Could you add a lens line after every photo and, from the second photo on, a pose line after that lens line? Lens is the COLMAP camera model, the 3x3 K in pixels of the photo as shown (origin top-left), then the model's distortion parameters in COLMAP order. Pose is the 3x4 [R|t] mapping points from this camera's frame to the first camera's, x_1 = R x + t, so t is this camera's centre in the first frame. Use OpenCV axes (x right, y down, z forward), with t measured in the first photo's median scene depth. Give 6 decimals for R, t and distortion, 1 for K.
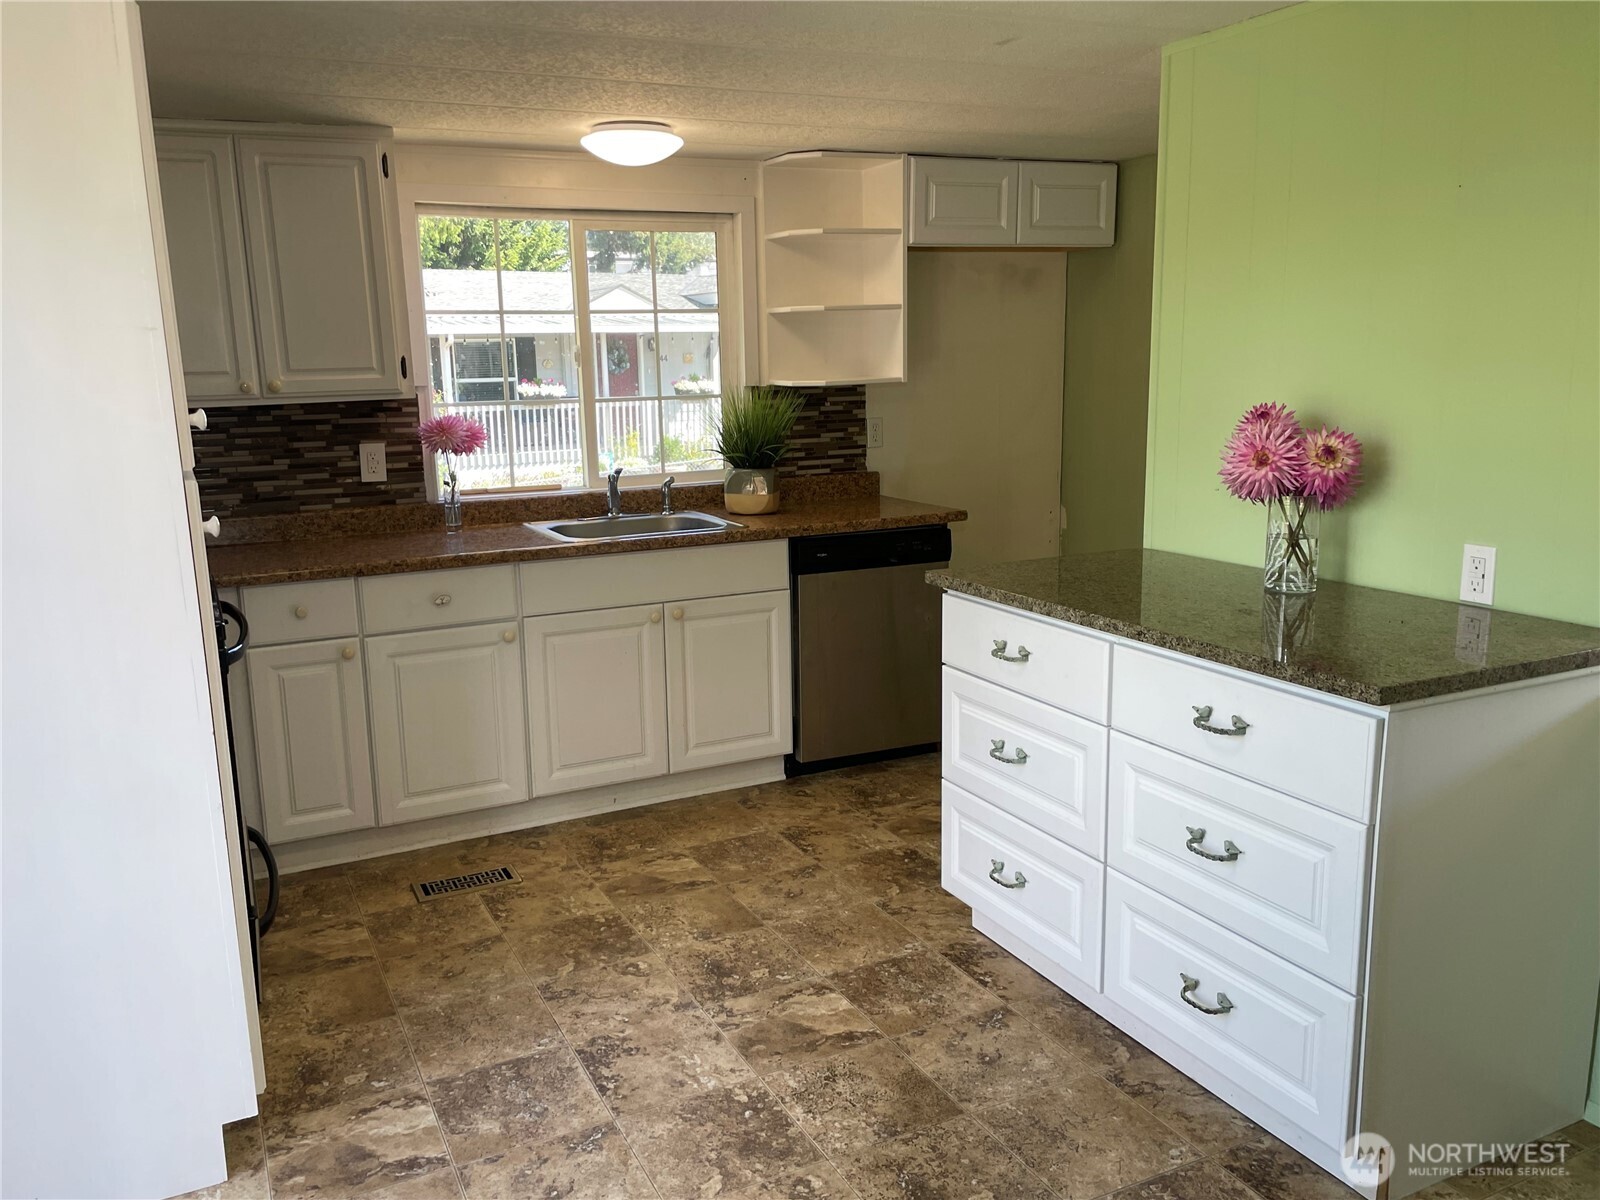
lens RADIAL K [[1260.4, 0, 788.0], [0, 1260.4, 596.3], [0, 0, 1]] dist [0.082706, -0.110310]
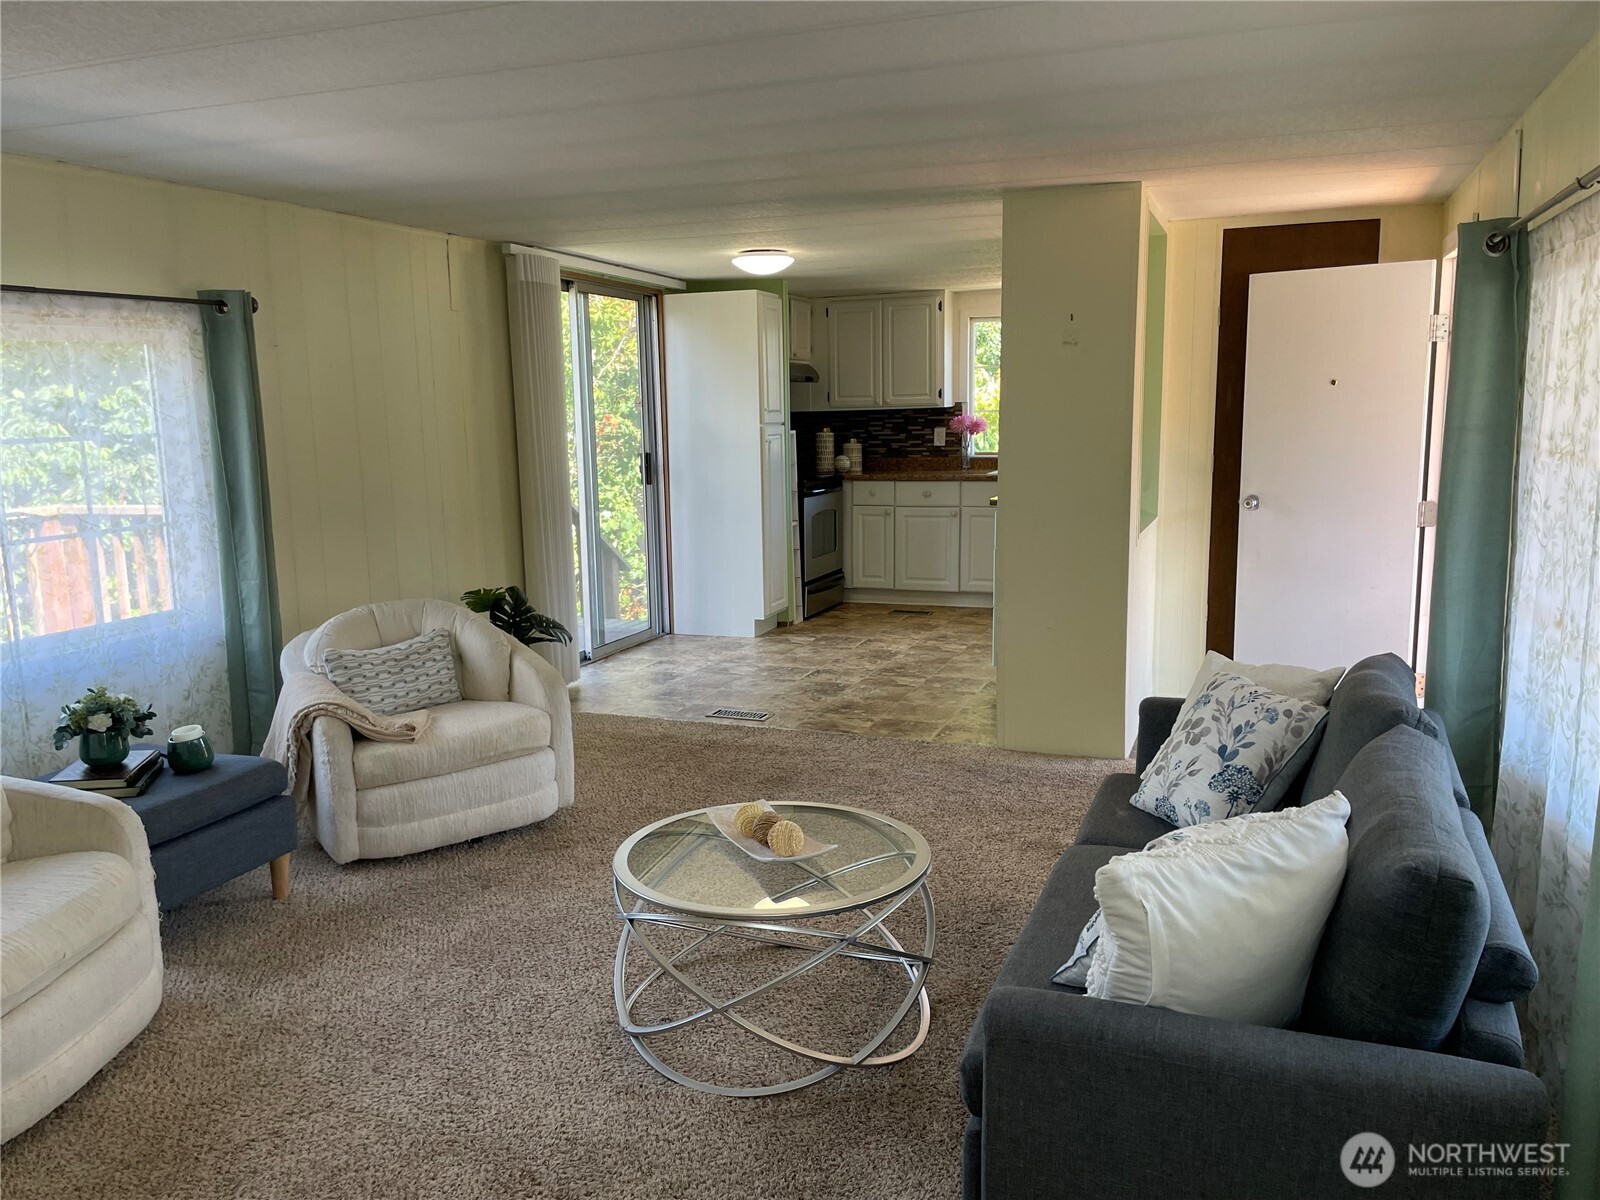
lens RADIAL K [[1260.4, 0, 795.5], [0, 1260.4, 611.3], [0, 0, 1]] dist [0.082706, -0.110310]
pose [[0.690120, 0.132795, -0.711407, 1.105721], [-0.136387, 0.989271, 0.052356, 0.113405], [0.710727, 0.060895, 0.700828, -0.693973]]
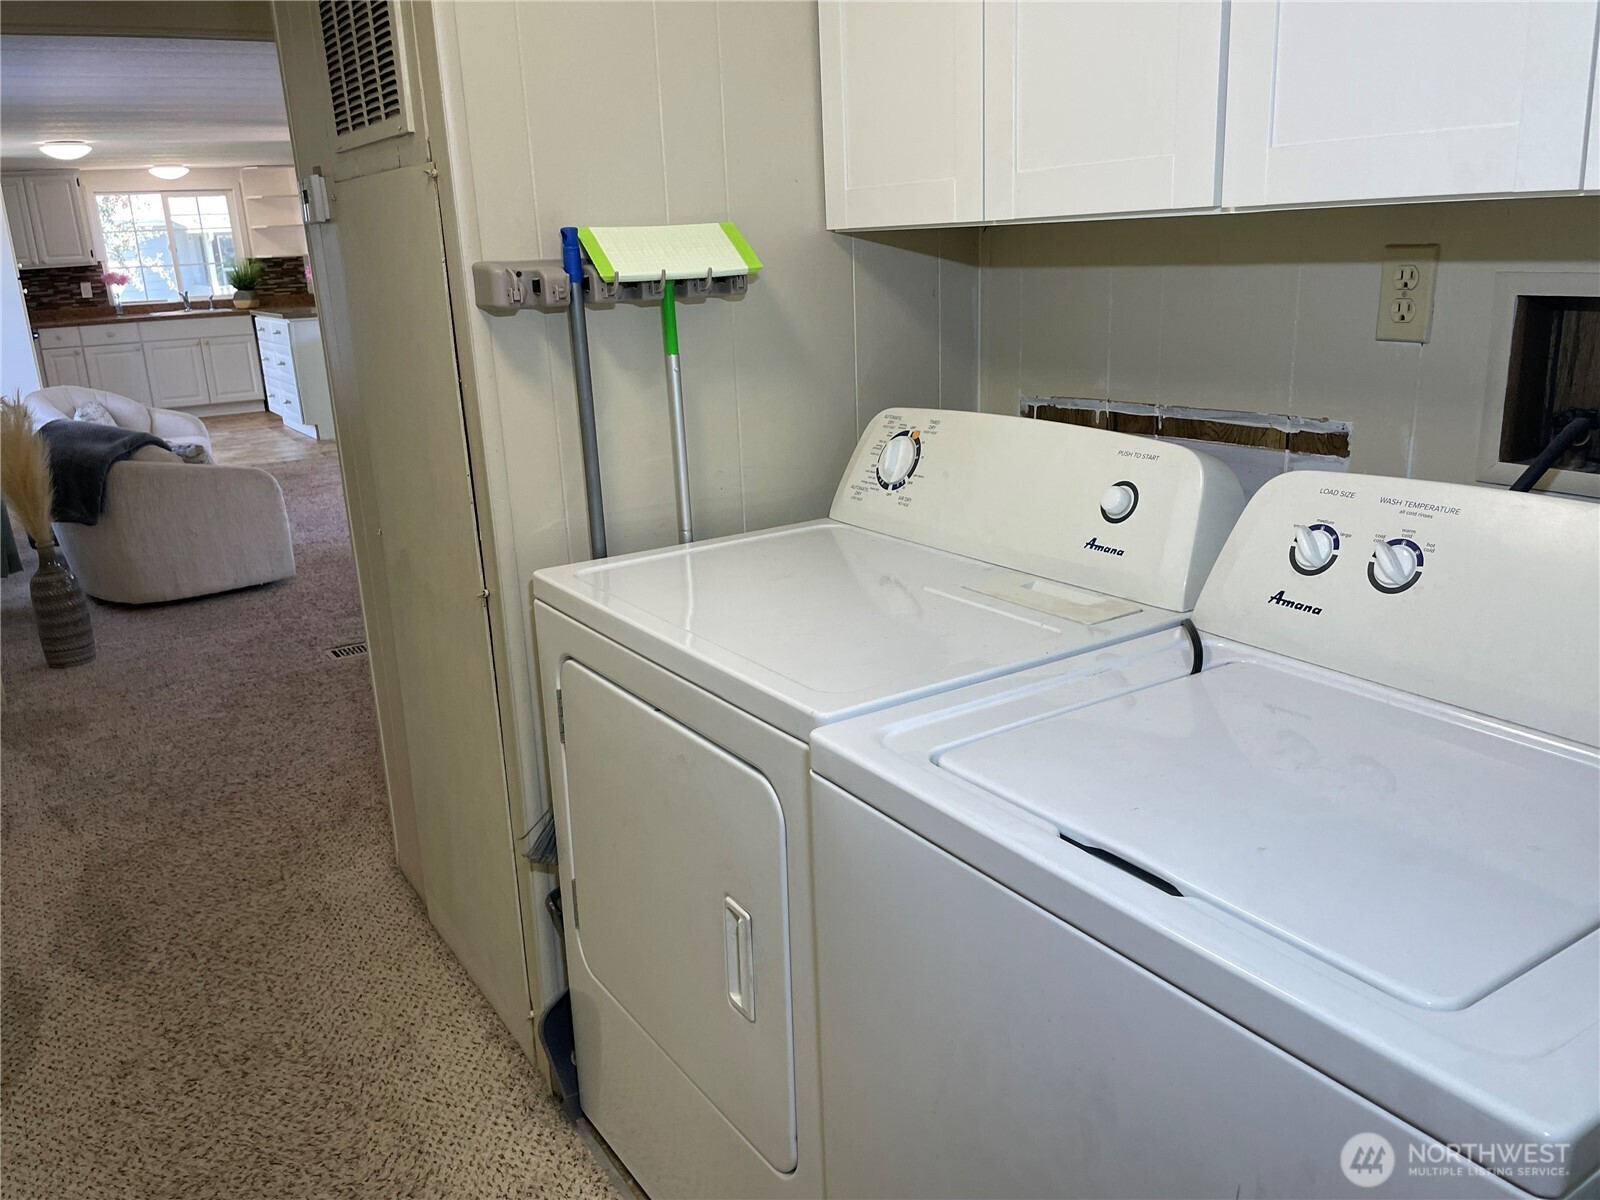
lens RADIAL K [[1260.4, 0, 781.4], [0, 1260.4, 597.7], [0, 0, 1]] dist [0.082706, -0.110310]
pose [[0.993954, -0.051166, 0.097152, 0.844929], [0.042608, 0.995191, 0.088205, 0.368751], [-0.101198, -0.083532, 0.991353, -1.900633]]
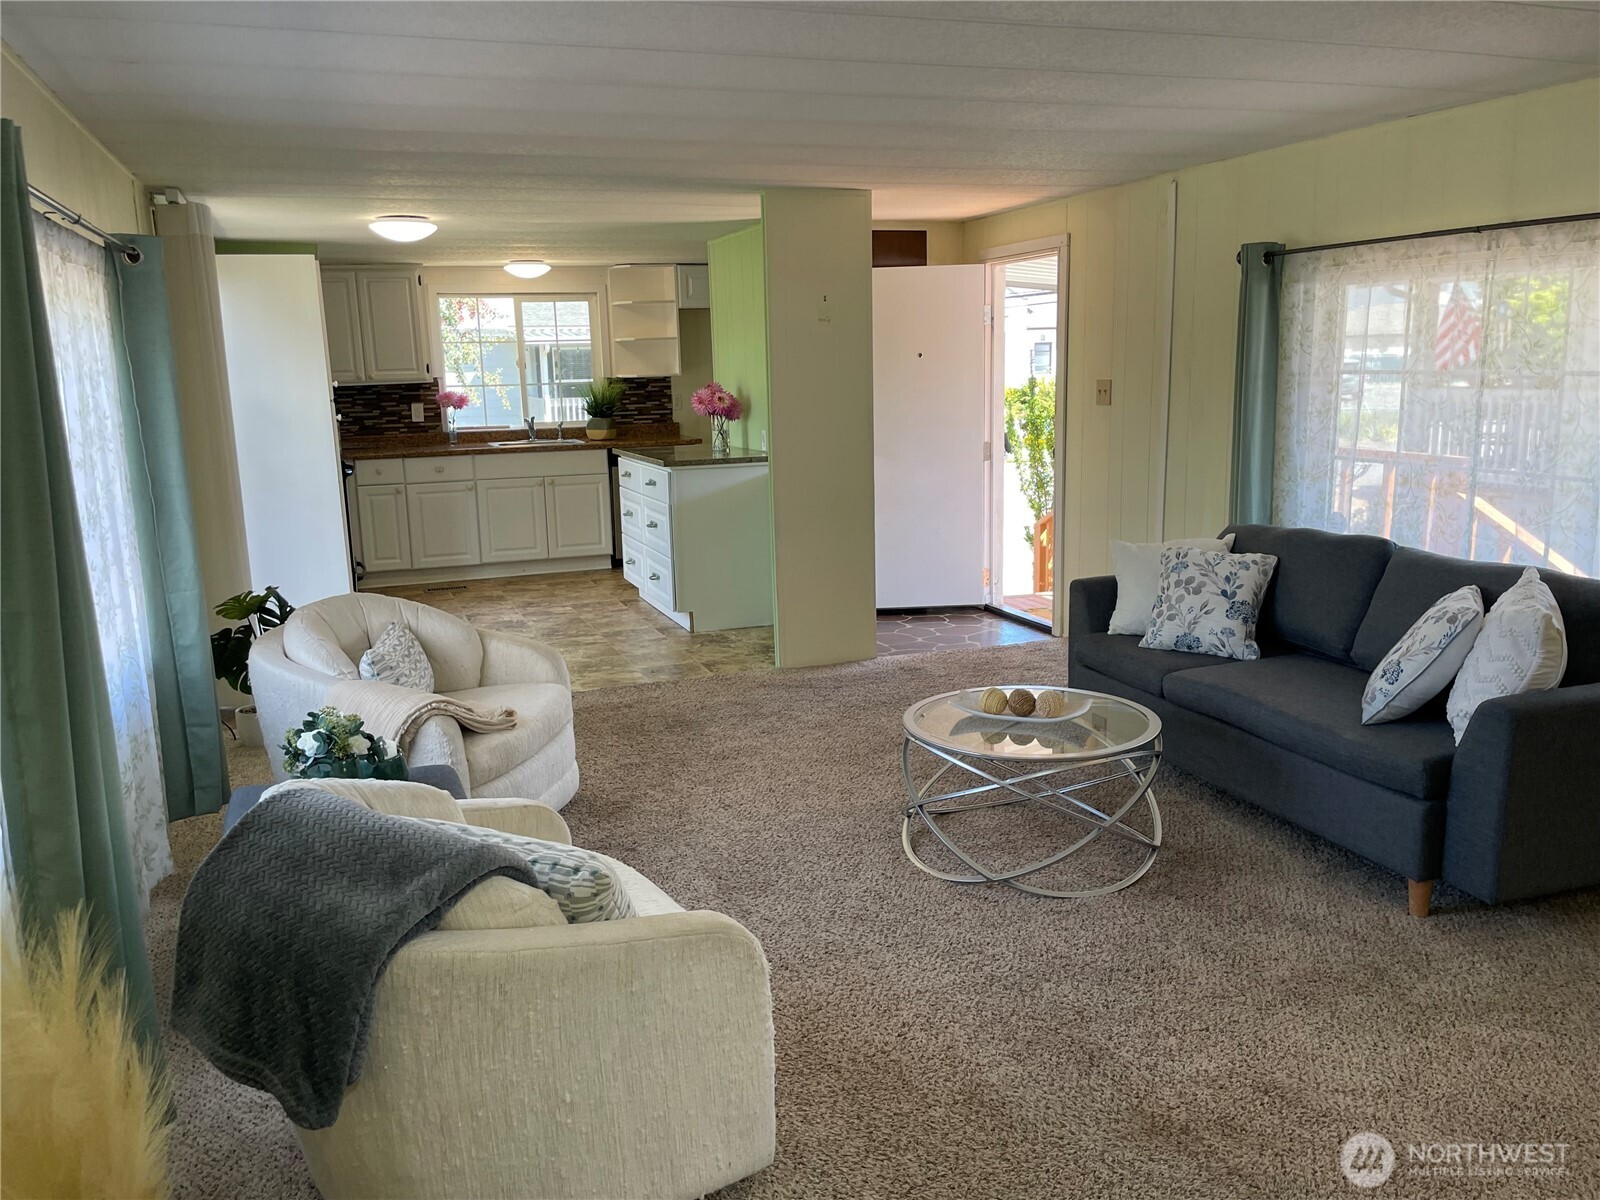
lens RADIAL K [[1260.4, 0, 792.0], [0, 1260.4, 598.1], [0, 0, 1]] dist [0.082706, -0.110310]
pose [[0.994688, 0.015784, -0.101720, 0.538619], [-0.015873, 0.999874, -0.000068, 0.202727], [0.101707, 0.001682, 0.994813, -1.097827]]
